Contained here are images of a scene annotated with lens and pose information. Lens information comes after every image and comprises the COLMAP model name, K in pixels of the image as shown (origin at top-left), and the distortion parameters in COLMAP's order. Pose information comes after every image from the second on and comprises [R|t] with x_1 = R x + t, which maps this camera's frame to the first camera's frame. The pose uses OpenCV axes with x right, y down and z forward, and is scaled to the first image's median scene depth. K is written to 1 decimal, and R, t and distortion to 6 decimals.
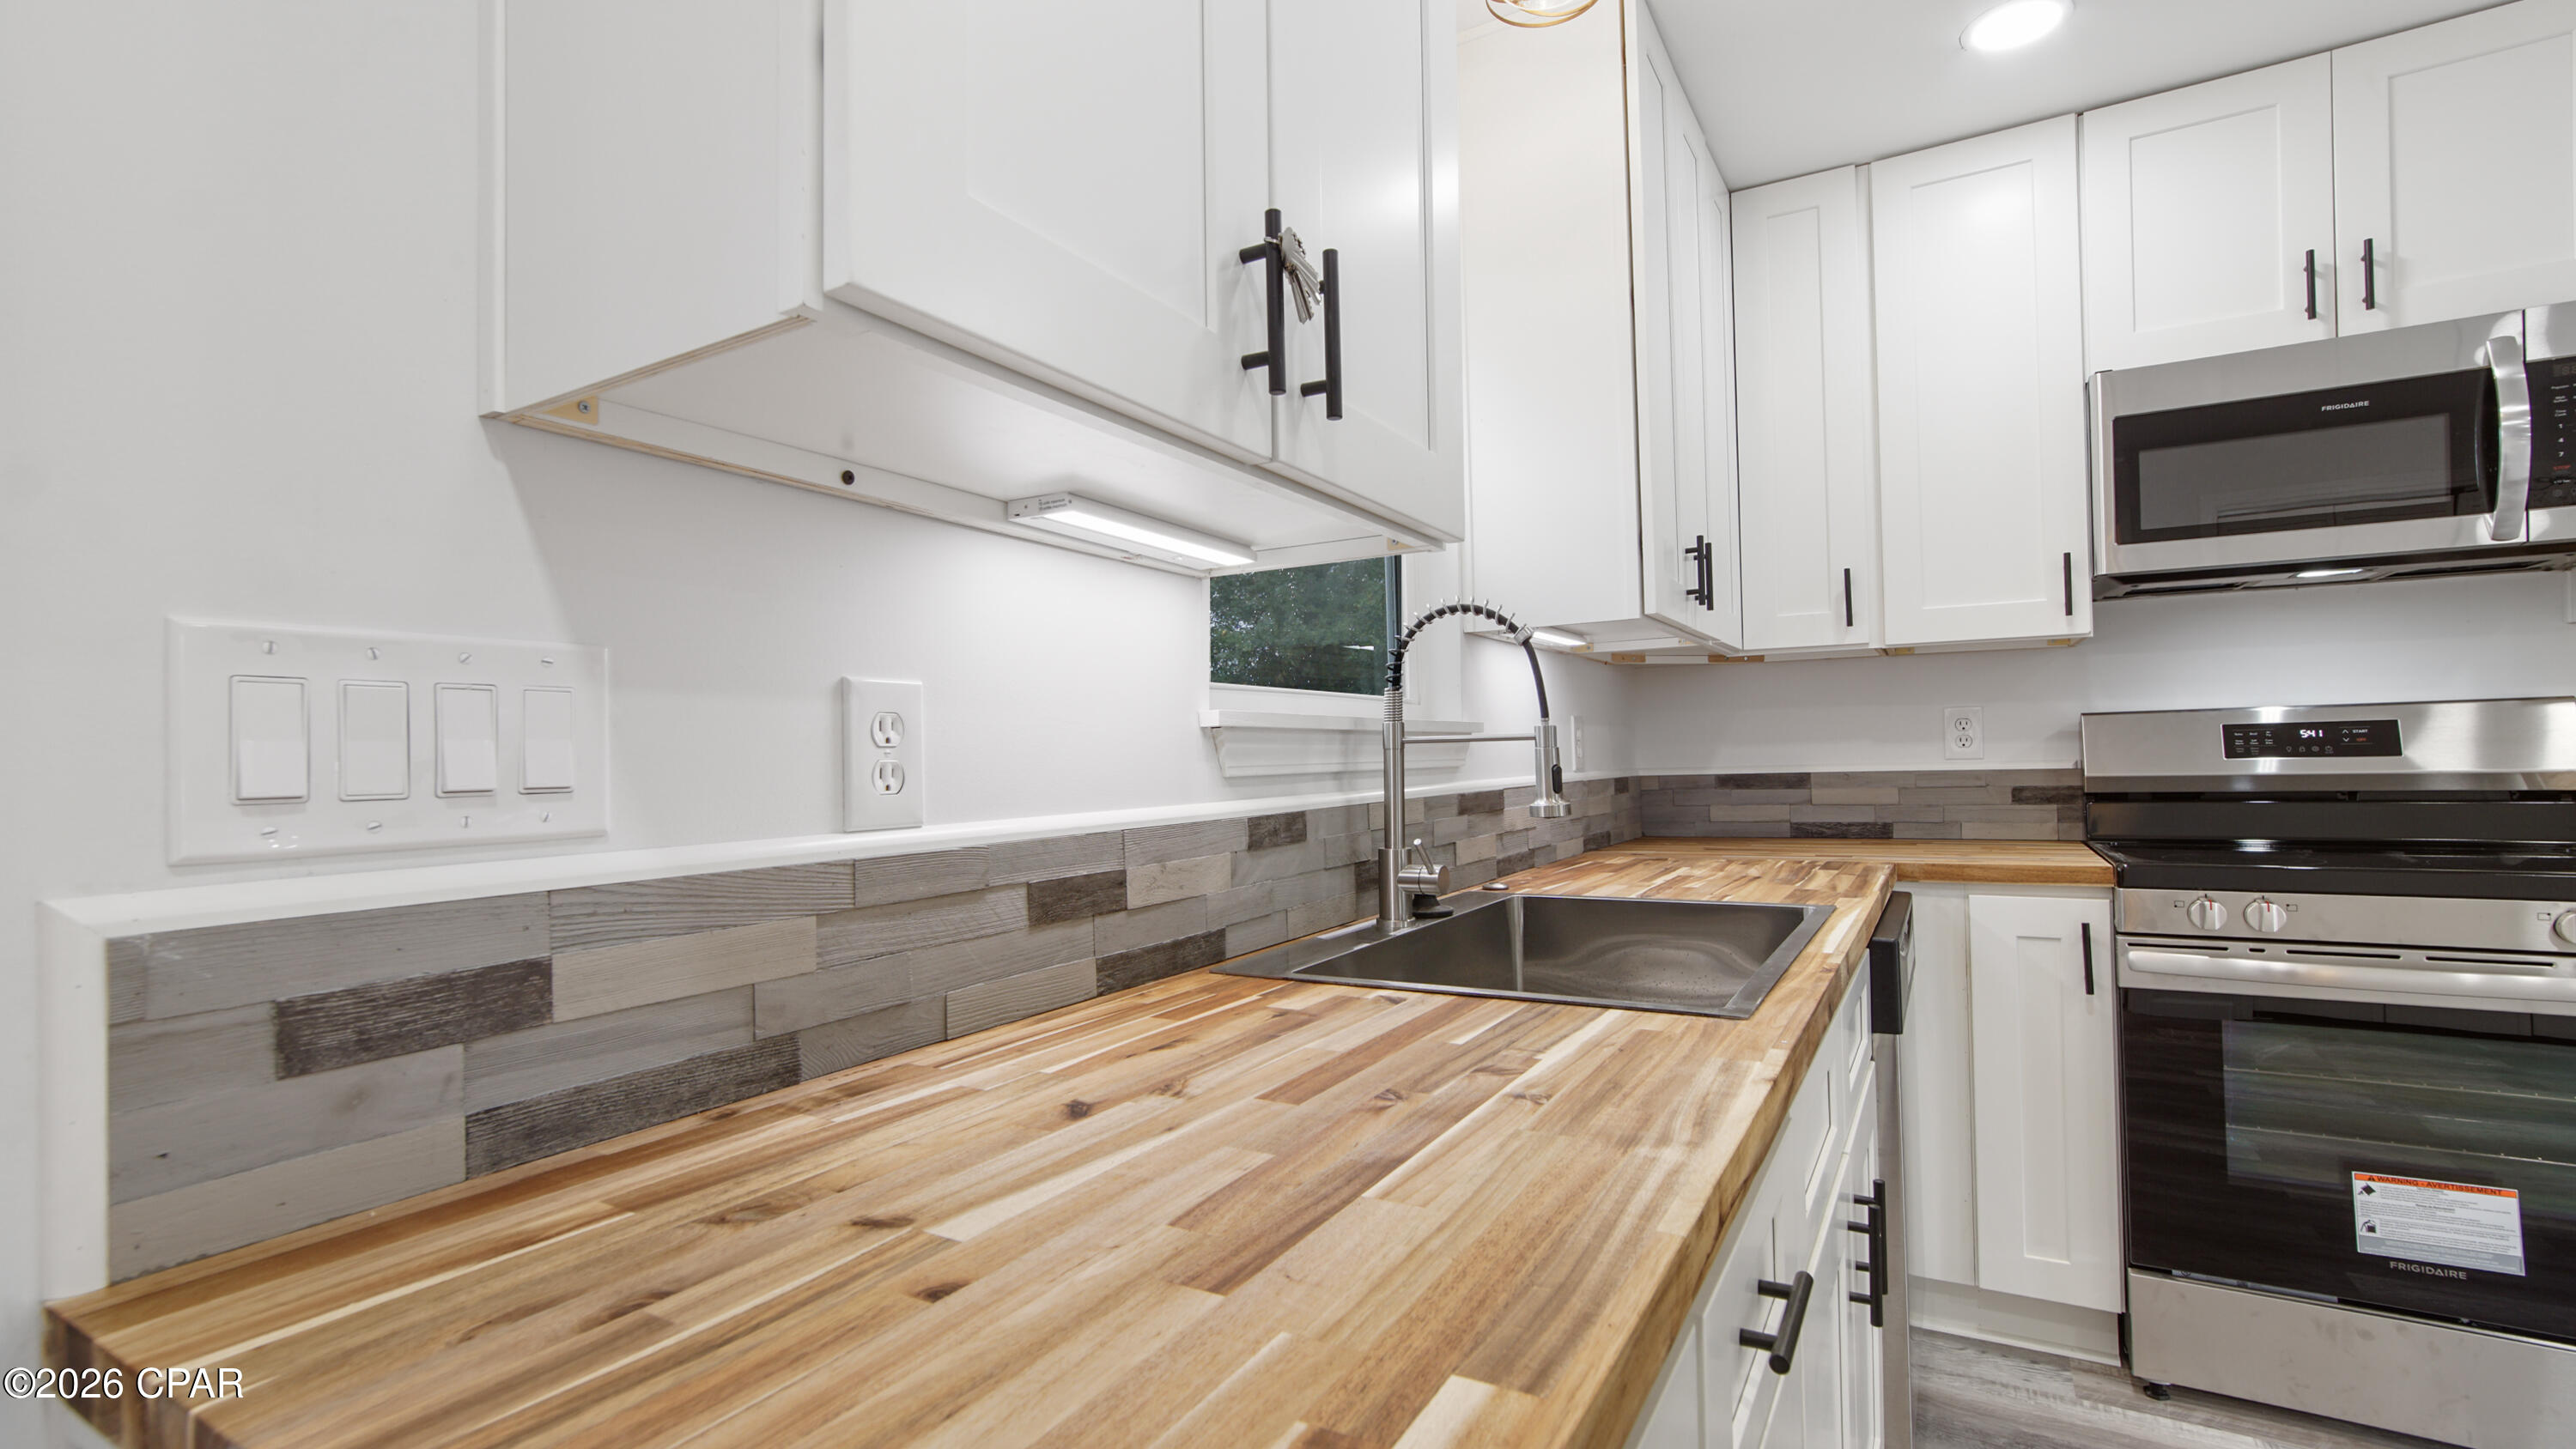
lens RADIAL K [[1179.0, 0, 1347.5], [0, 1179.0, 725.3], [0, 0, 1]] dist [-0.004466, 0.001467]
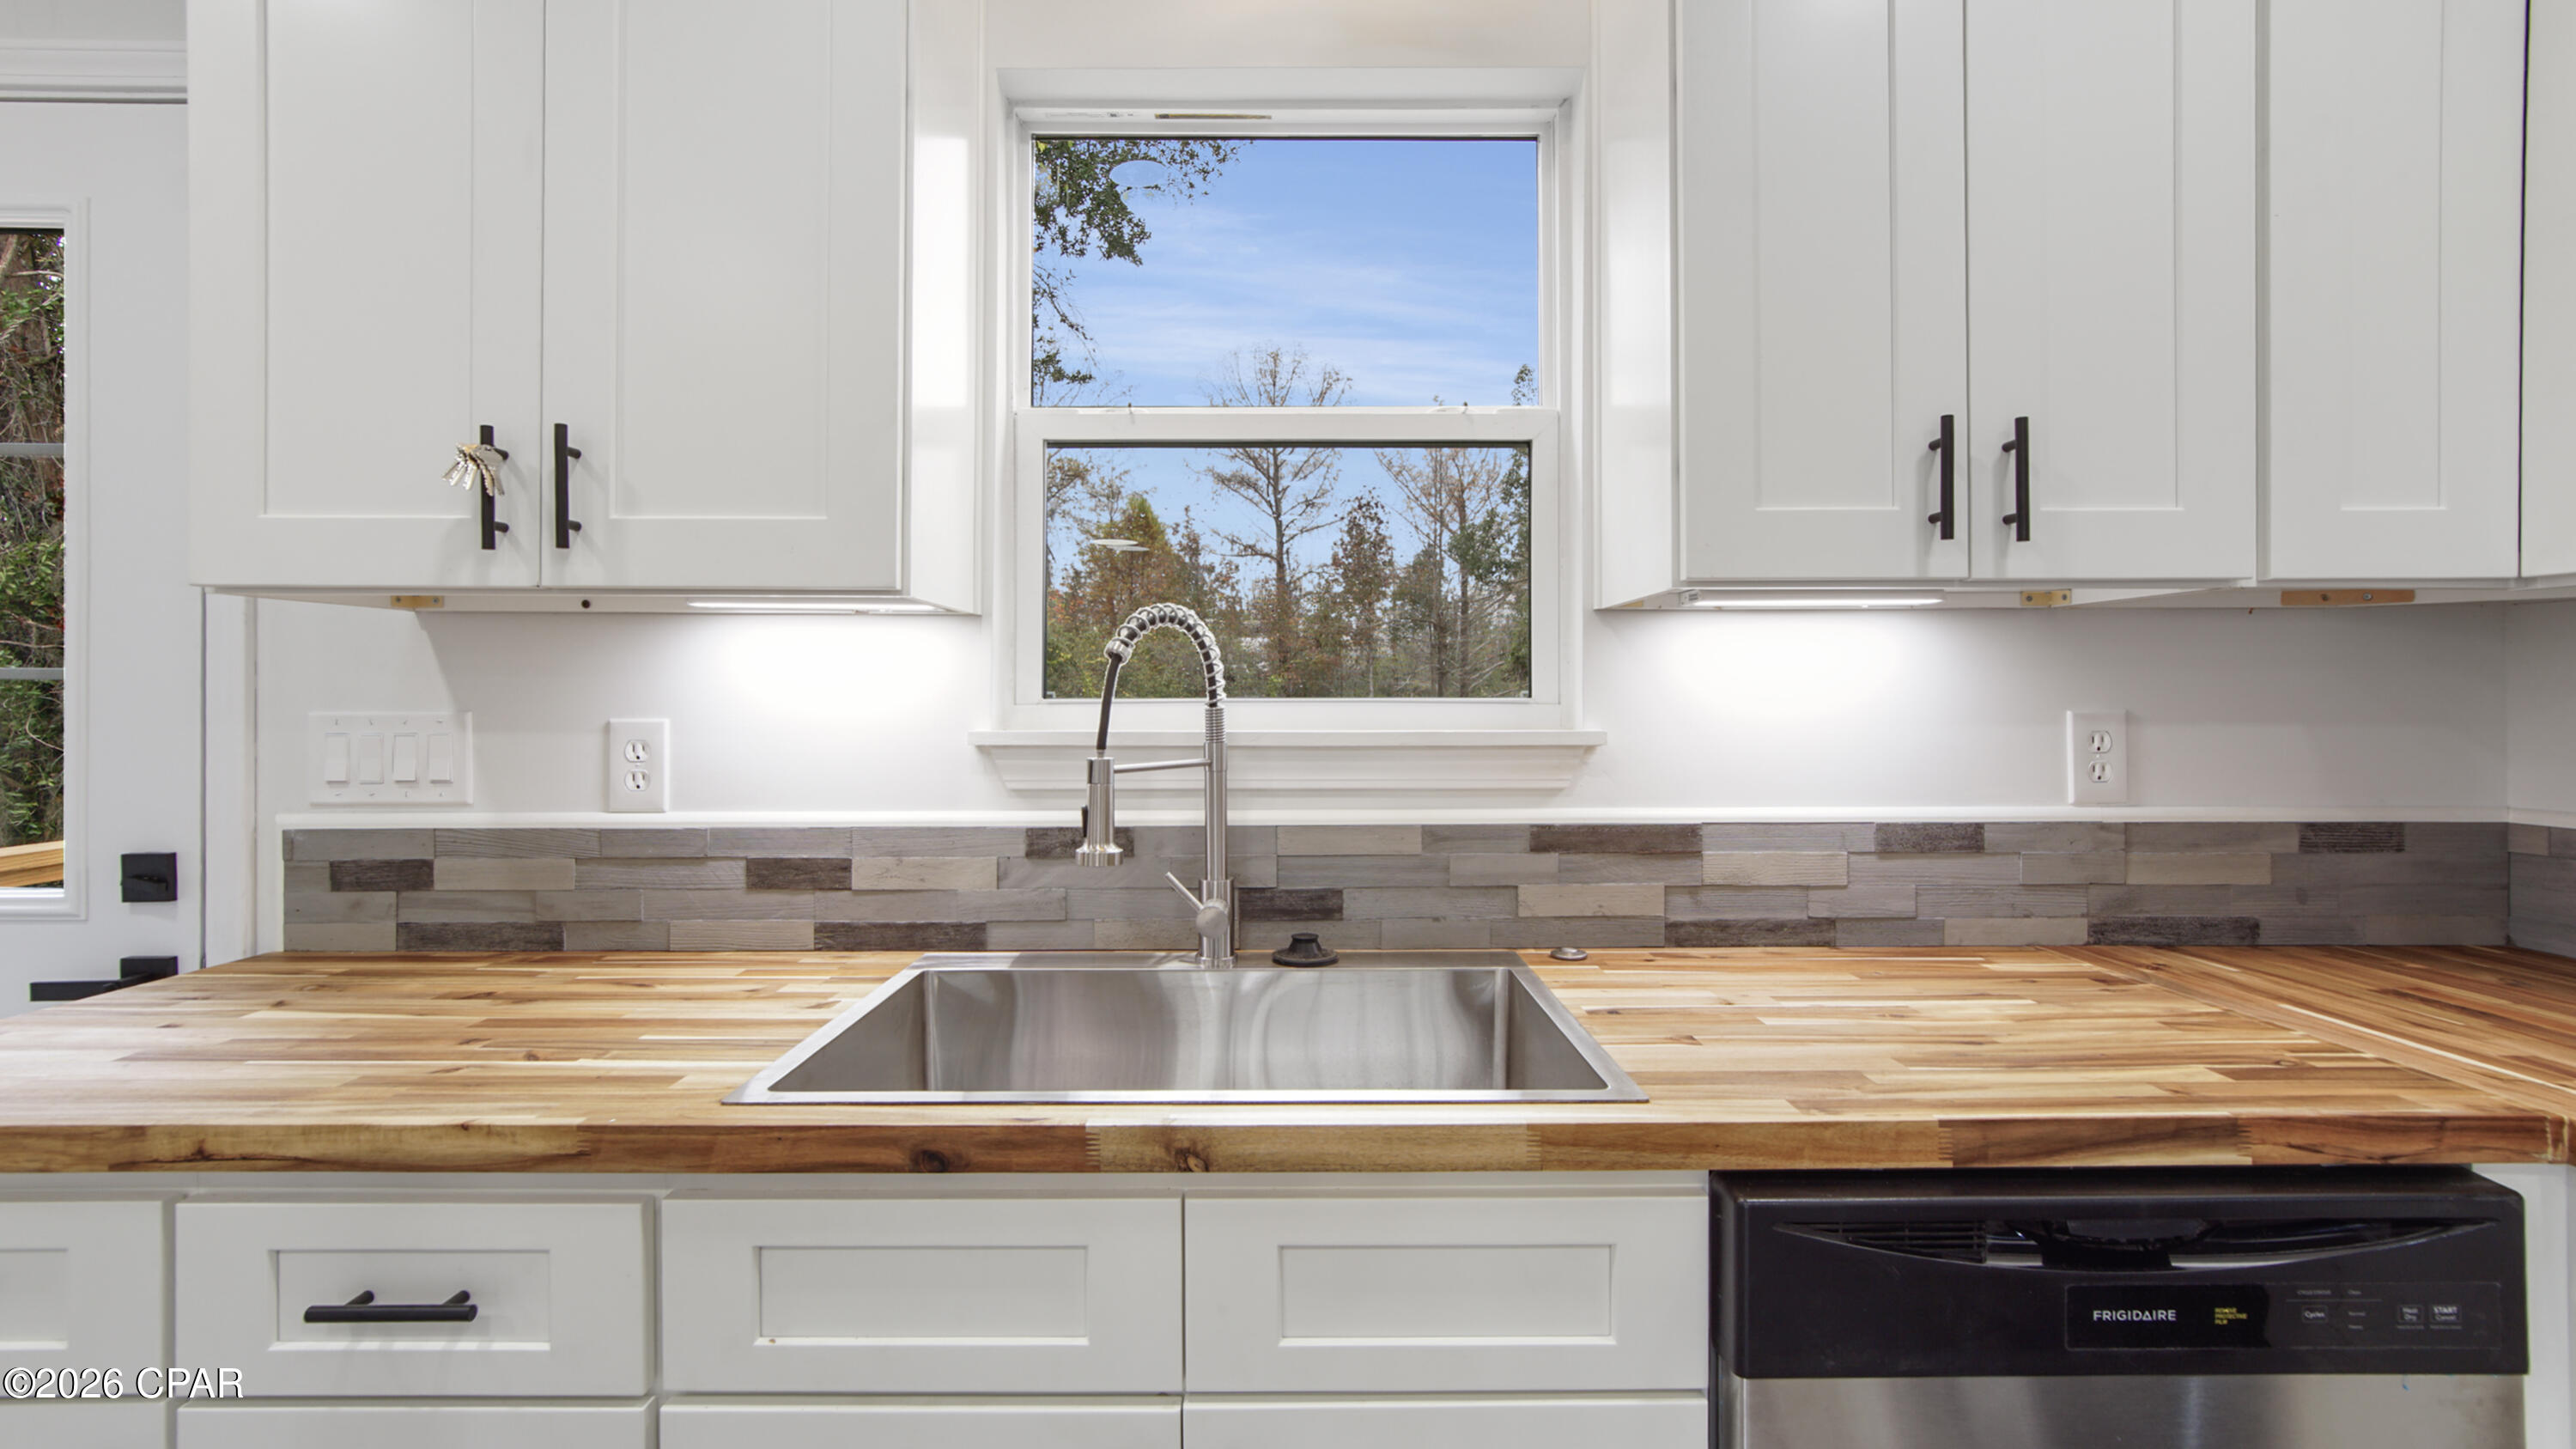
lens RADIAL K [[1179.4, 0, 1254.2], [0, 1179.4, 684.7], [0, 0, 1]] dist [-0.004466, 0.001467]
pose [[0.459742, 0.019642, -0.887835, 0.779381], [0.015648, 0.999421, 0.030214, -0.066665], [0.887915, -0.027784, 0.459169, 0.550217]]
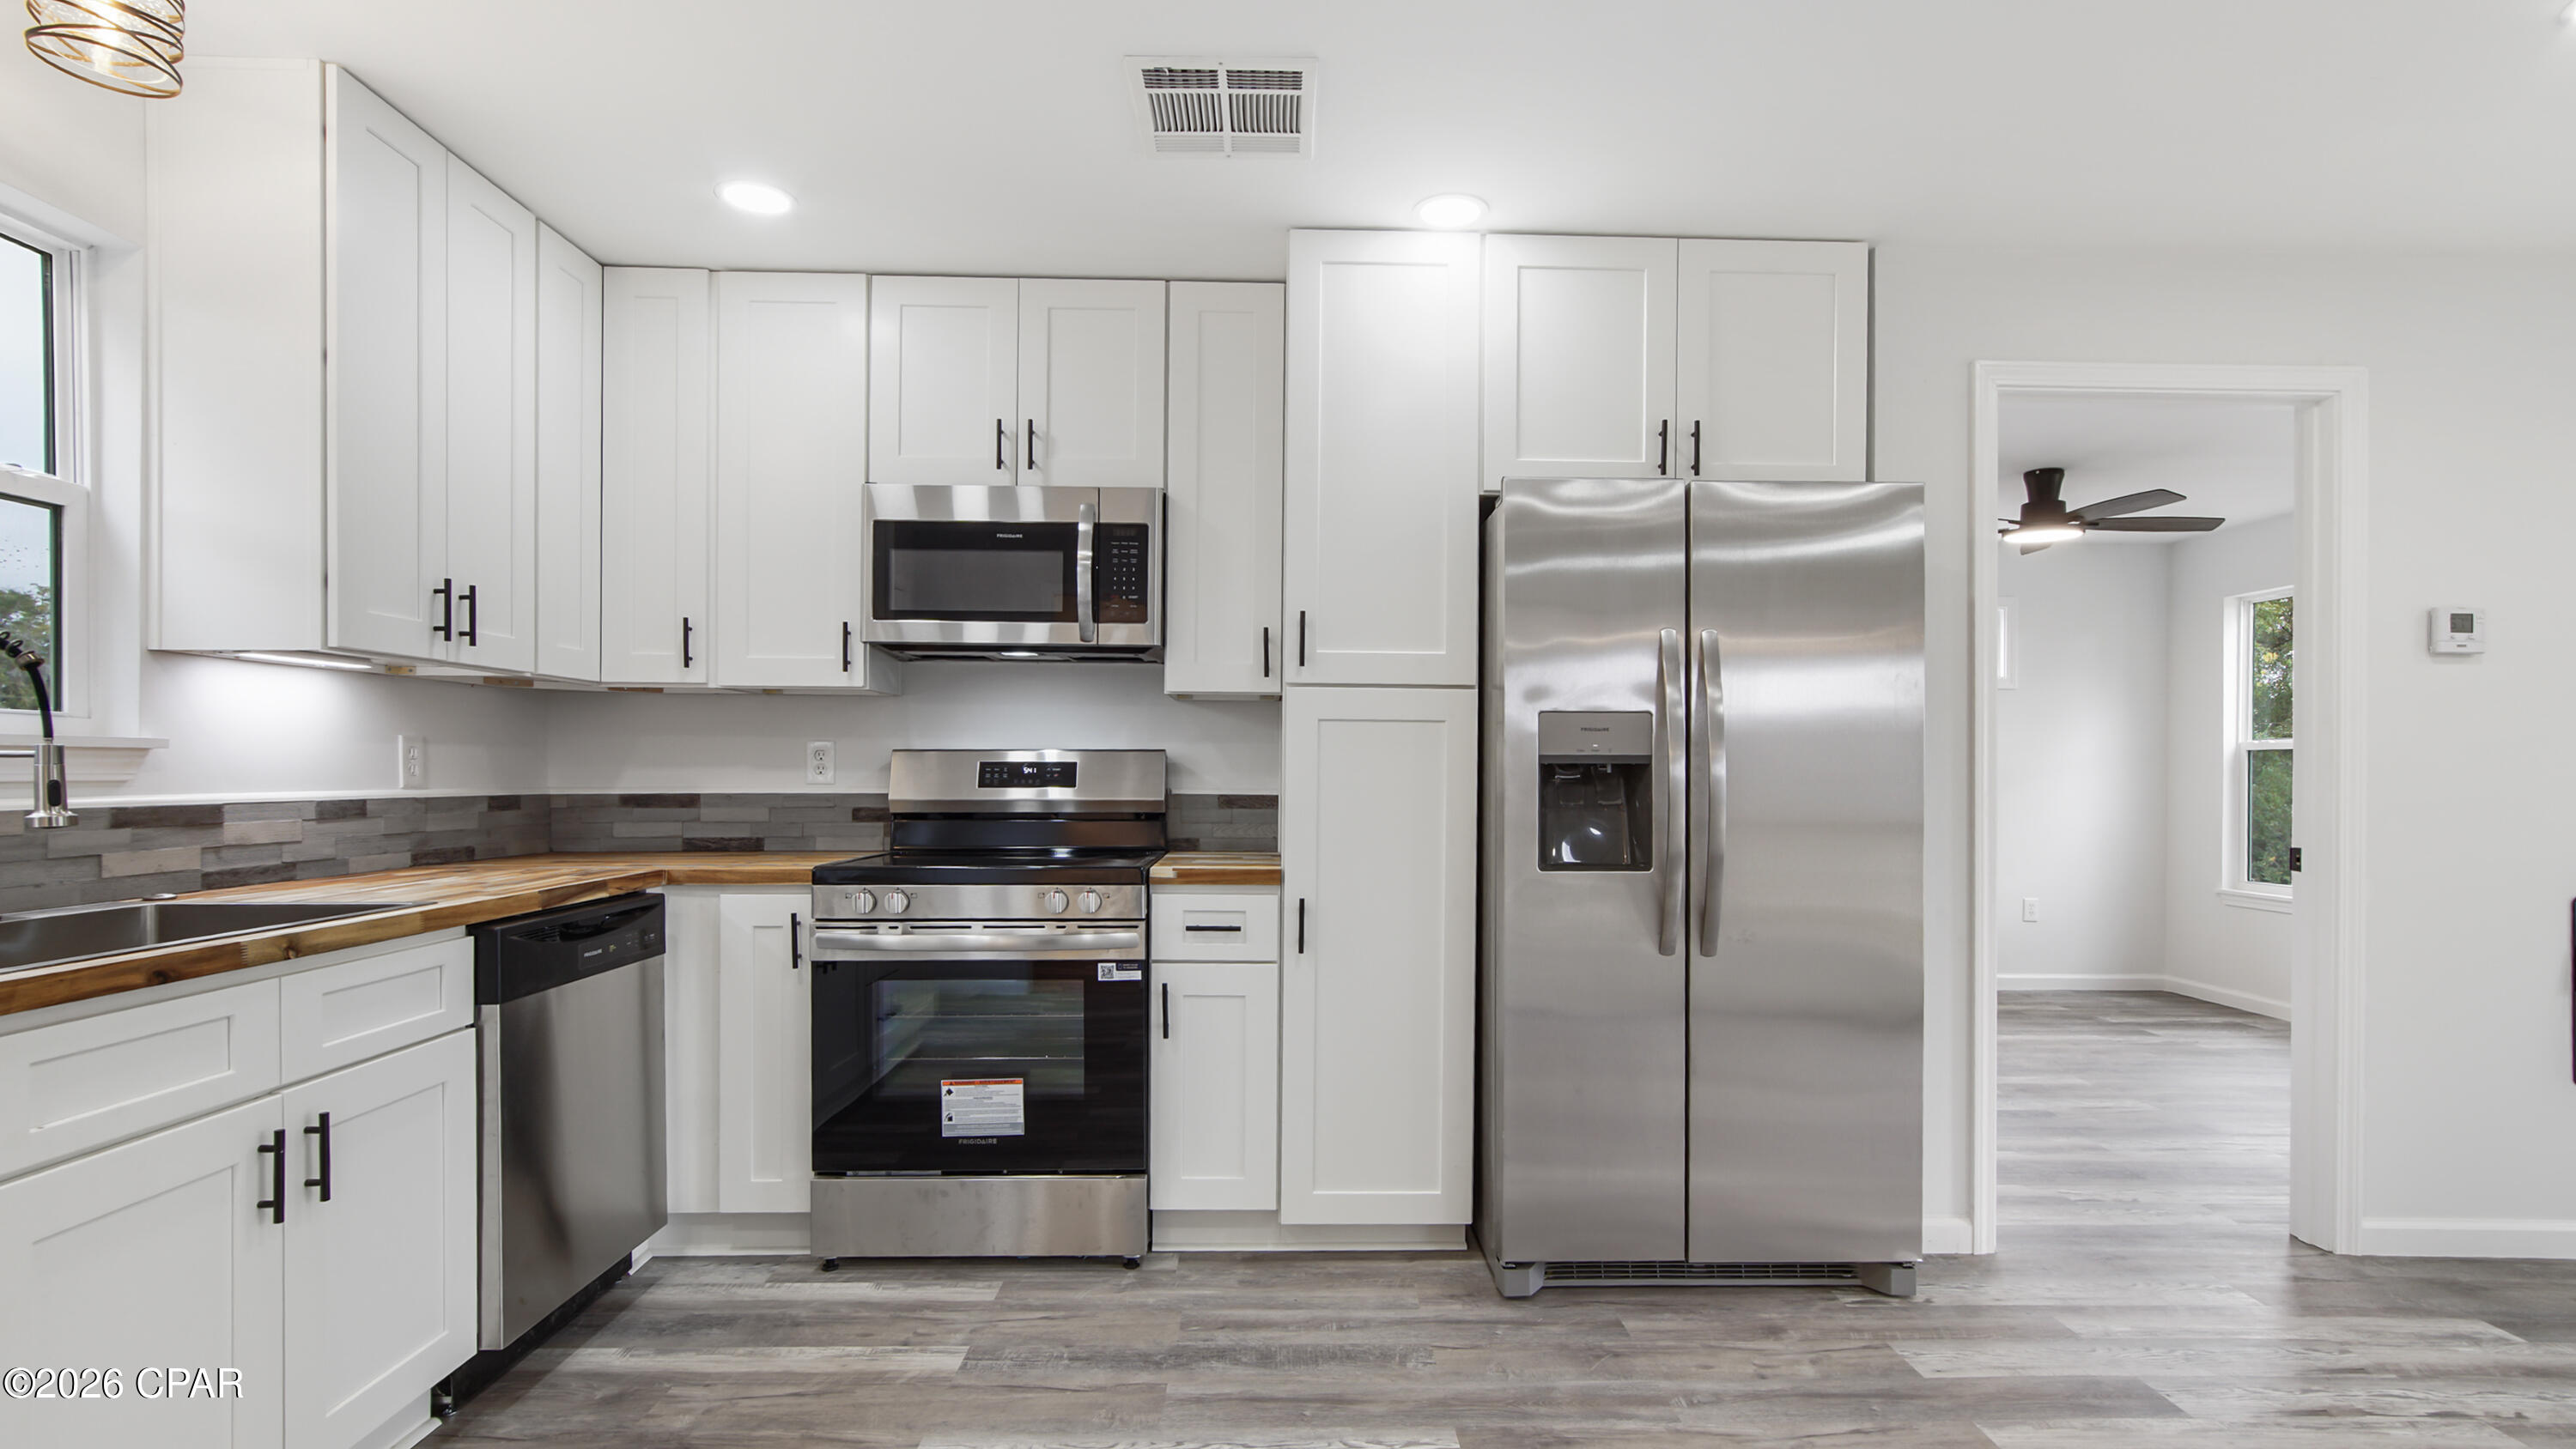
lens RADIAL K [[1179.0, 0, 1328.1], [0, 1179.0, 765.2], [0, 0, 1]] dist [-0.004466, 0.001467]
pose [[0.854755, 0.026878, 0.518335, 0.523212], [-0.034515, 0.999391, 0.005094, -0.022336], [-0.517883, -0.022244, 0.855162, -0.456649]]
